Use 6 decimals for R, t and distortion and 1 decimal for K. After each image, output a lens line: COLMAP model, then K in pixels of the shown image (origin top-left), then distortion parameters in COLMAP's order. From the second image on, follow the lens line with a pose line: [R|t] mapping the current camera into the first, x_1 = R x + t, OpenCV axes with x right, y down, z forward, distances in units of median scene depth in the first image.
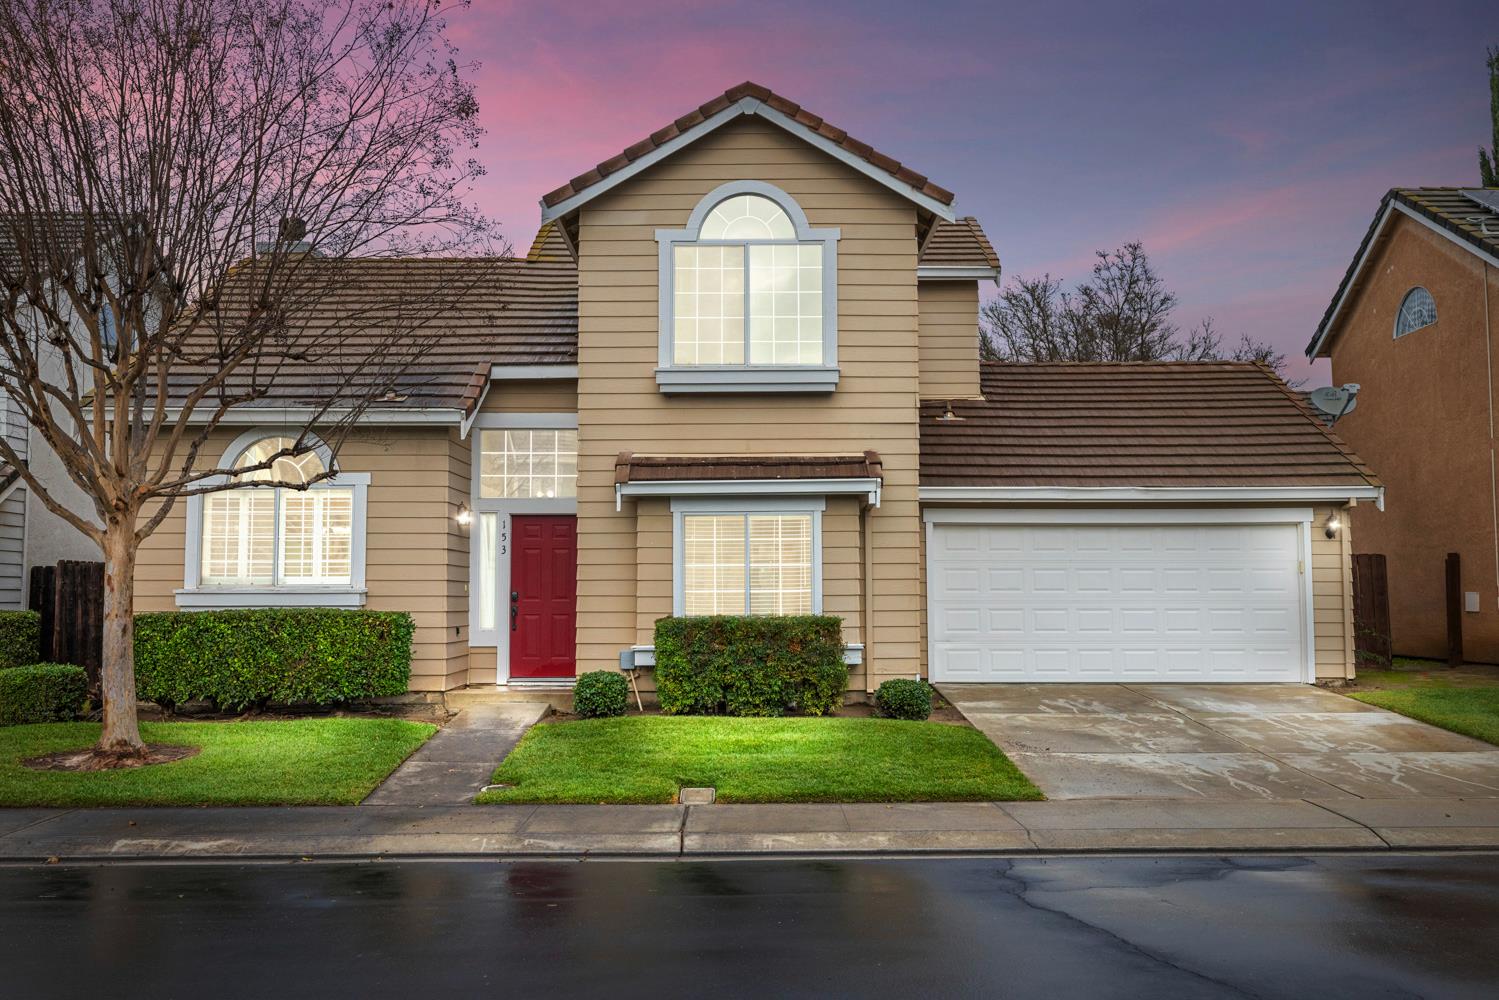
lens RADIAL K [[1375.4, 0, 749.5], [0, 1375.4, 500.0], [0, 0, 1]] dist [-0.000303, 0.008488]
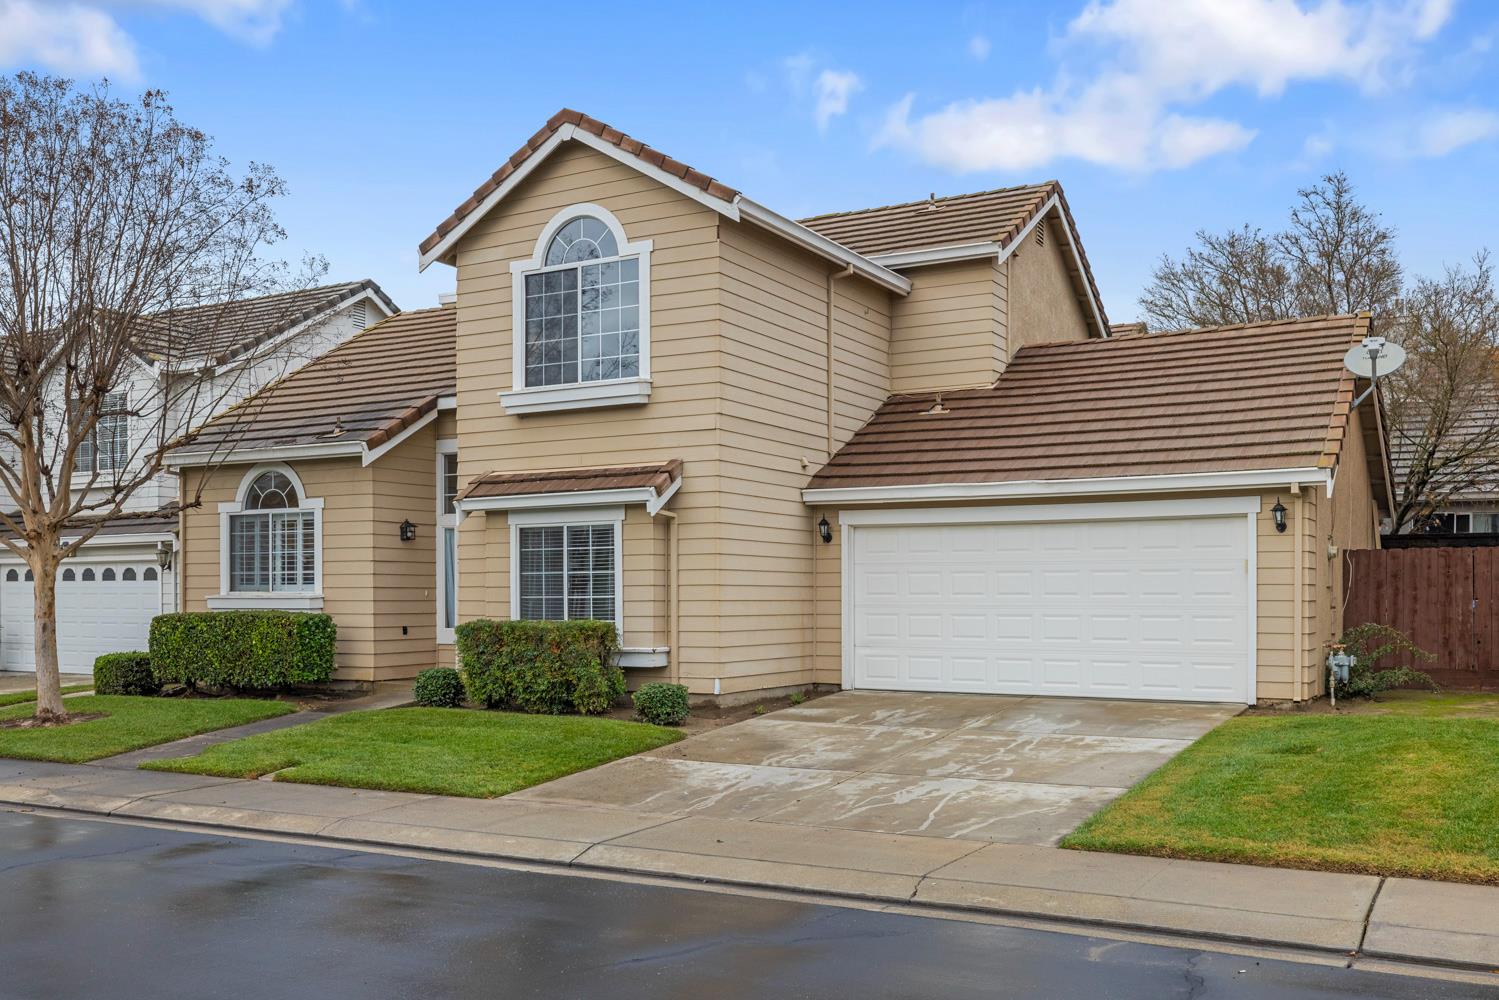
lens RADIAL K [[1389.1, 0, 747.3], [0, 1389.1, 599.7], [0, 0, 1]] dist [0.005290, -0.002683]
pose [[0.867223, 0.001448, -0.497918, 0.646205], [0.036440, 0.997130, 0.066366, 0.001726], [0.496585, -0.075698, 0.864681, 0.130984]]
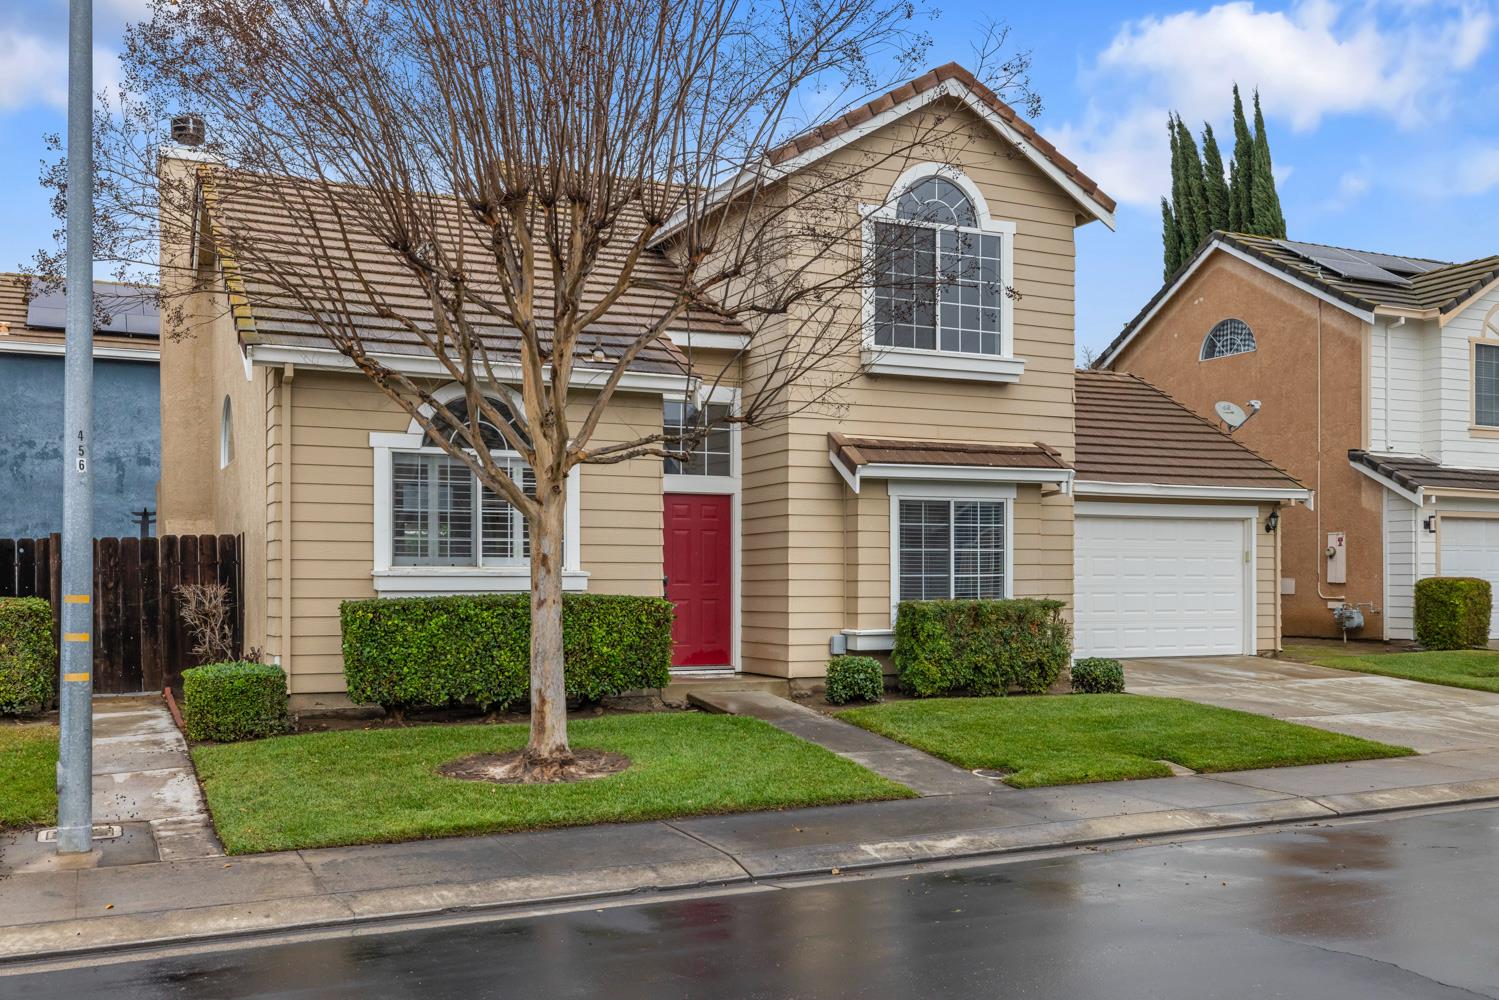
lens RADIAL K [[1390.4, 0, 747.8], [0, 1390.4, 583.9], [0, 0, 1]] dist [0.006014, 0.002660]
pose [[0.902829, 0.000637, 0.430000, -0.568363], [-0.030949, 0.997502, 0.063502, 0.011588], [-0.428885, -0.070640, 0.900593, 0.134676]]
